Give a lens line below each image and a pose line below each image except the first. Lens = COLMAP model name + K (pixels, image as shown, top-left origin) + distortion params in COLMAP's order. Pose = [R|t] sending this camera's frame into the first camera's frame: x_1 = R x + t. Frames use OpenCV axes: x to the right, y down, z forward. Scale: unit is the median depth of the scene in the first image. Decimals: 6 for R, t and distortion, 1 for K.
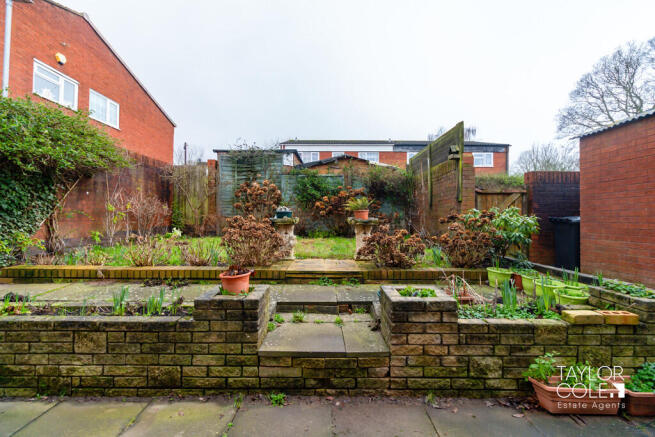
lens RADIAL K [[291.8, 0, 322.1], [0, 291.8, 218.5], [0, 0, 1]] dist [-0.003964, 0.001163]
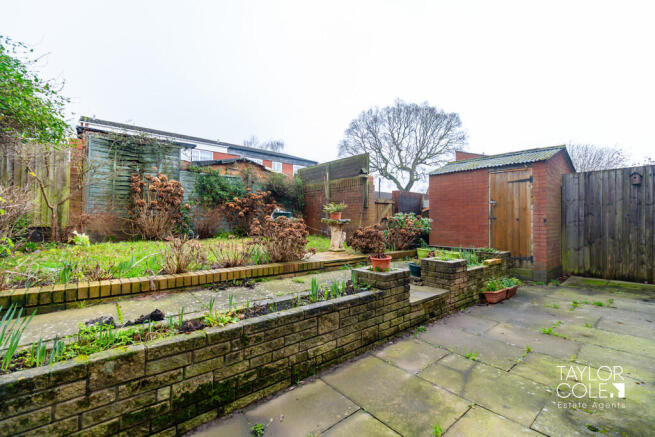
lens RADIAL K [[291.8, 0, 329.8], [0, 291.8, 216.9], [0, 0, 1]] dist [-0.003964, 0.001163]
pose [[0.749589, 0.010372, 0.661823, -0.614796], [-0.002643, 0.999916, -0.012677, 0.005062], [-0.661899, 0.007754, 0.749553, 0.042163]]
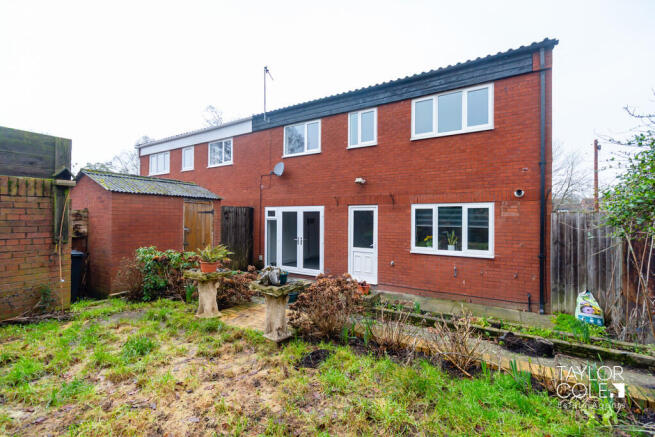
lens RADIAL K [[291.8, 0, 326.5], [0, 291.8, 217.8], [0, 0, 1]] dist [-0.003964, 0.001163]
pose [[-0.865997, -0.003176, 0.500040, -0.495884], [-0.004597, 0.999988, -0.001609, -0.126006], [-0.500029, -0.003692, -0.866001, 1.312453]]
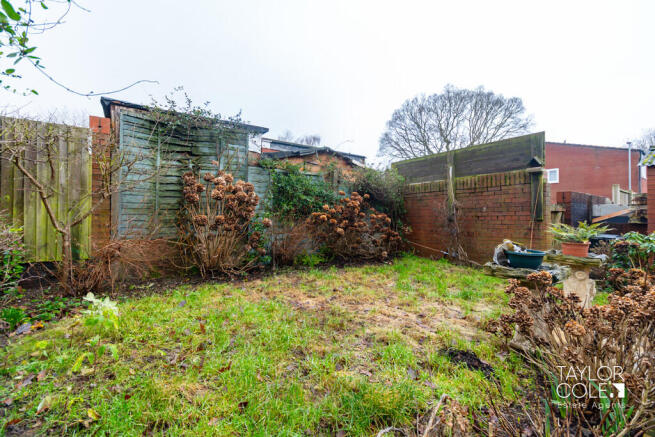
lens RADIAL K [[291.8, 0, 327.2], [0, 291.8, 215.4], [0, 0, 1]] dist [-0.003964, 0.001163]
pose [[0.804658, 0.002648, 0.593733, -0.584109], [0.001255, 0.999980, -0.006160, -0.070075], [-0.593737, 0.005702, 0.804639, 0.669226]]
